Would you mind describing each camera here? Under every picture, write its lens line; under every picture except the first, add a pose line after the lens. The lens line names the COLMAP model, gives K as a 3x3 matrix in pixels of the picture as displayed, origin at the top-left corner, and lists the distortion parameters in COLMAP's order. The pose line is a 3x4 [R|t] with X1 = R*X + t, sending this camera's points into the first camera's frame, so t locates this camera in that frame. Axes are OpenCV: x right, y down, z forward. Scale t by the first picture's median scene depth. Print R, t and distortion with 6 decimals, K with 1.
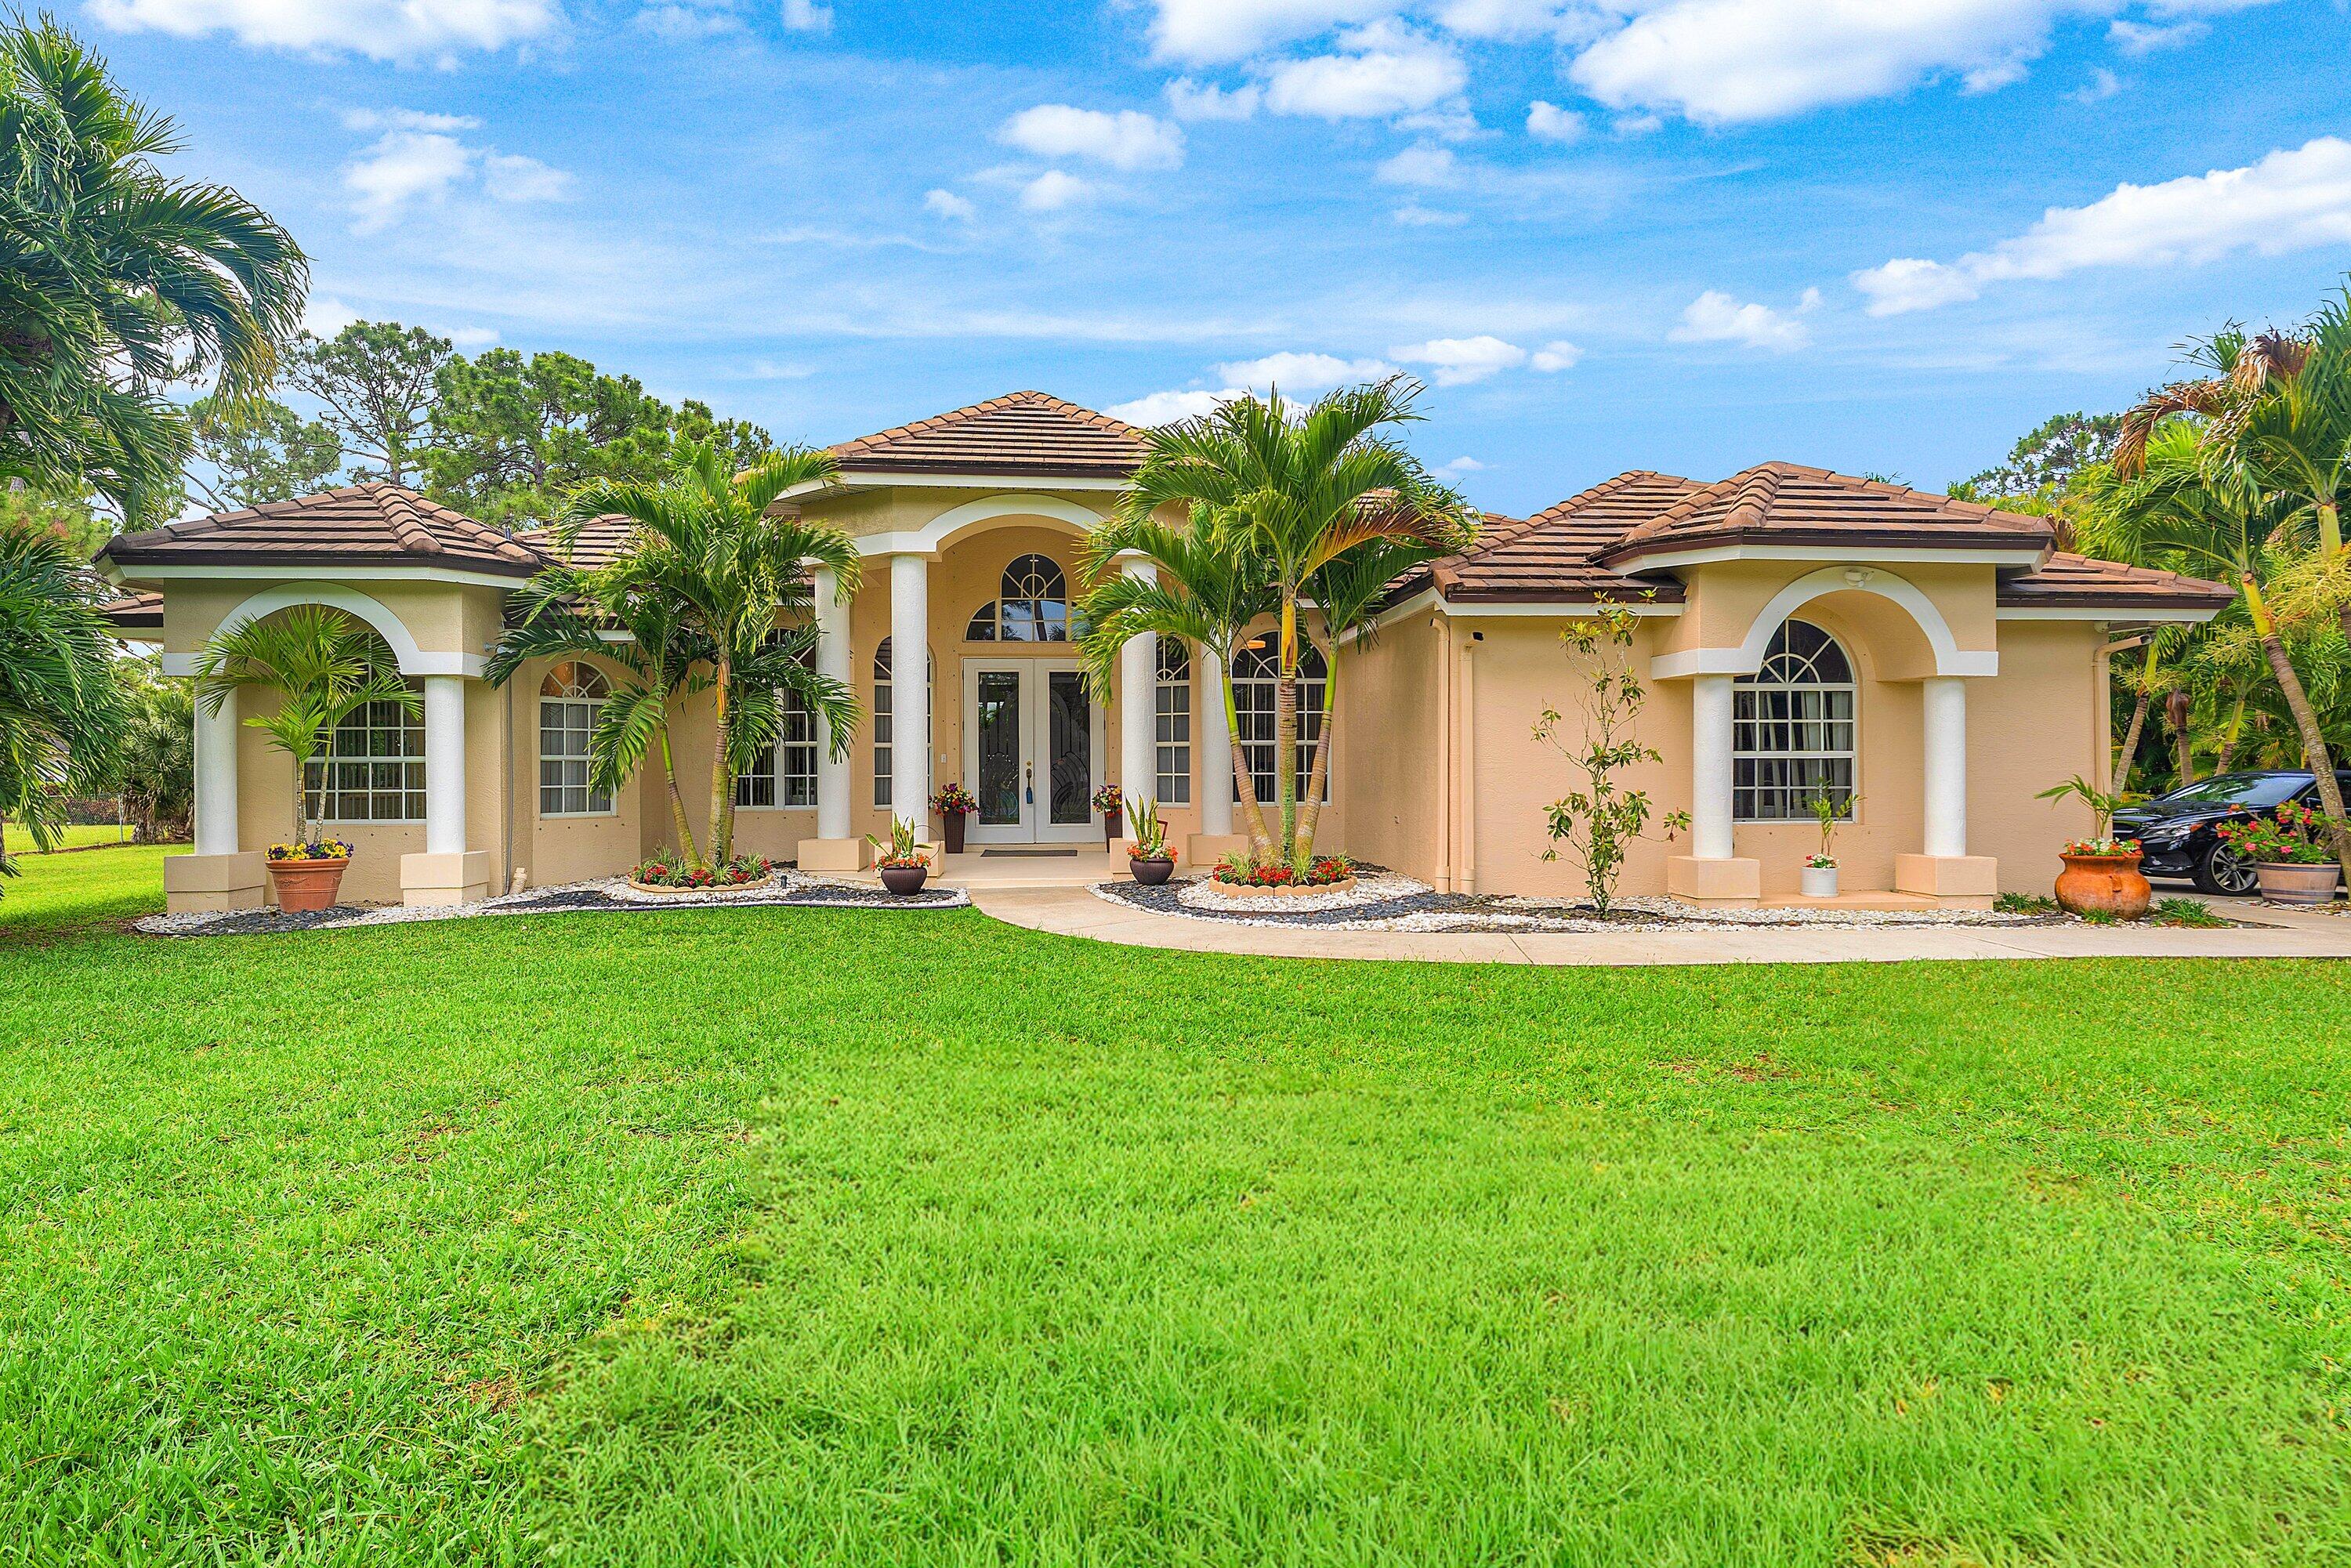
lens RADIAL K [[1111.8, 0, 1189.3], [0, 1111.8, 779.0], [0, 0, 1]] dist [-0.000574, -0.000068]
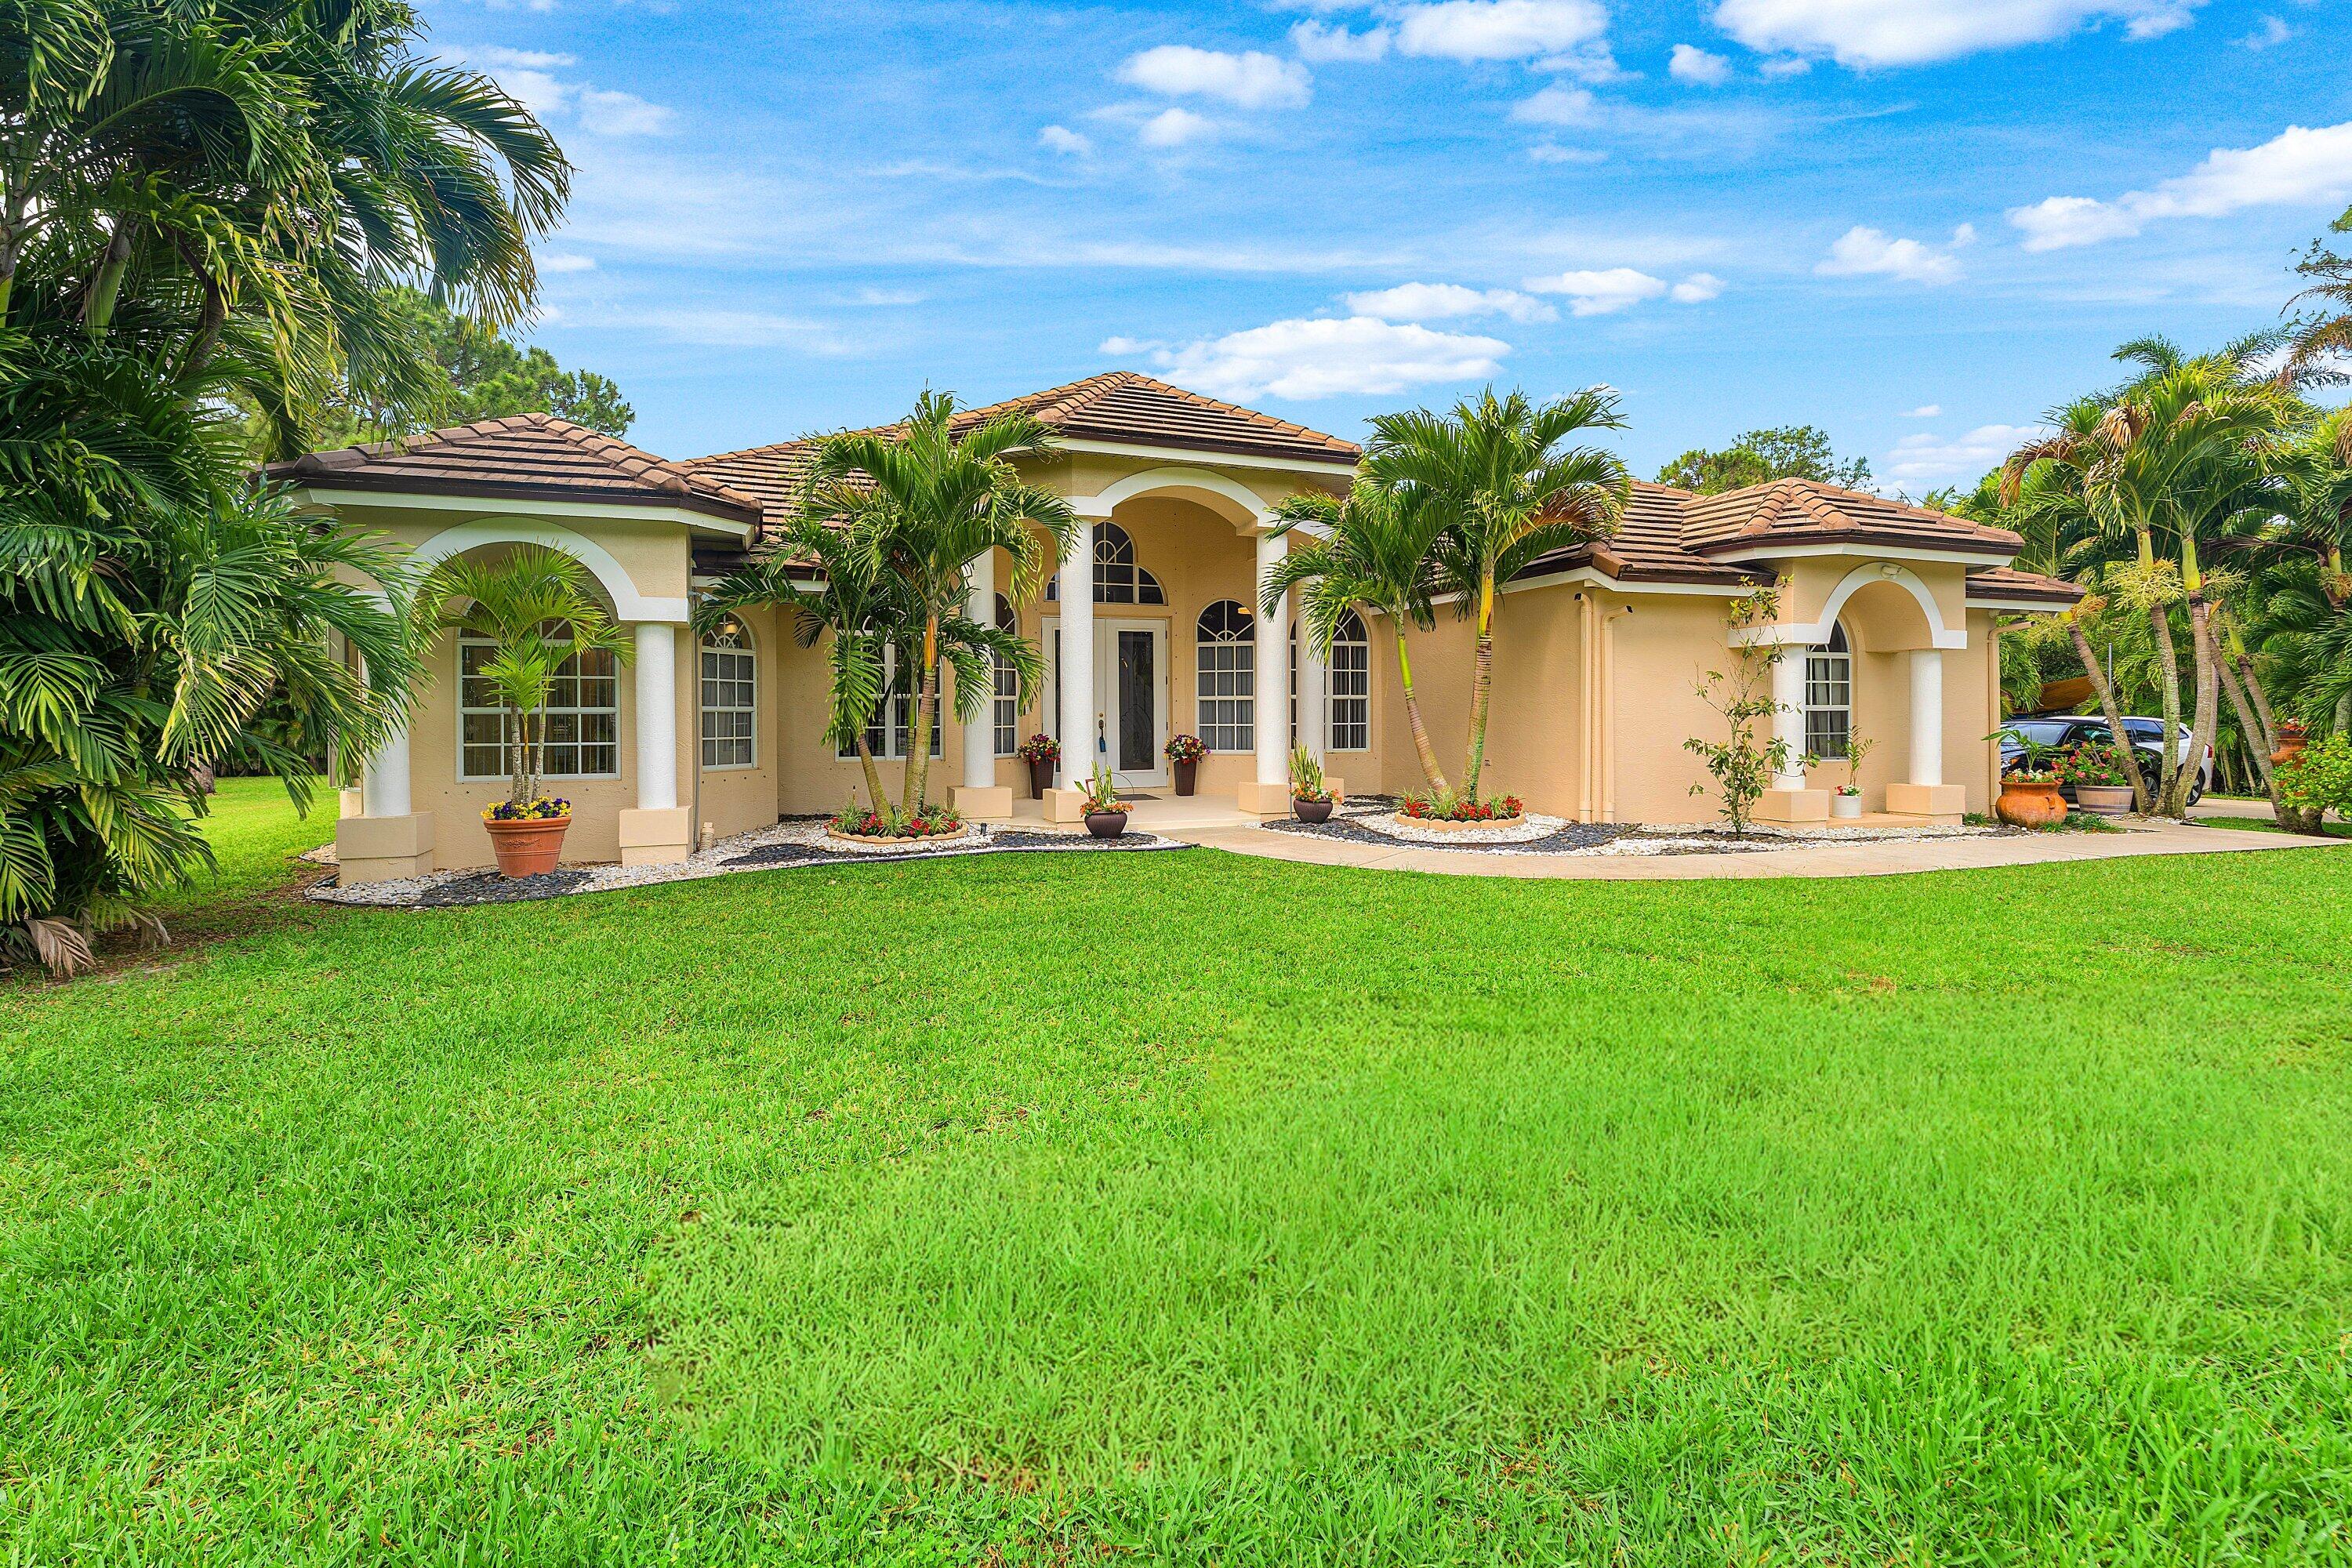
lens RADIAL K [[977.1, 0, 1173.2], [0, 977.1, 735.2], [0, 0, 1]] dist [0.000331, -0.000029]
pose [[0.971211, -0.004904, 0.238169, -0.454465], [0.003520, 0.999974, 0.006237, -0.000041], [-0.238193, -0.005219, 0.971204, 0.081547]]
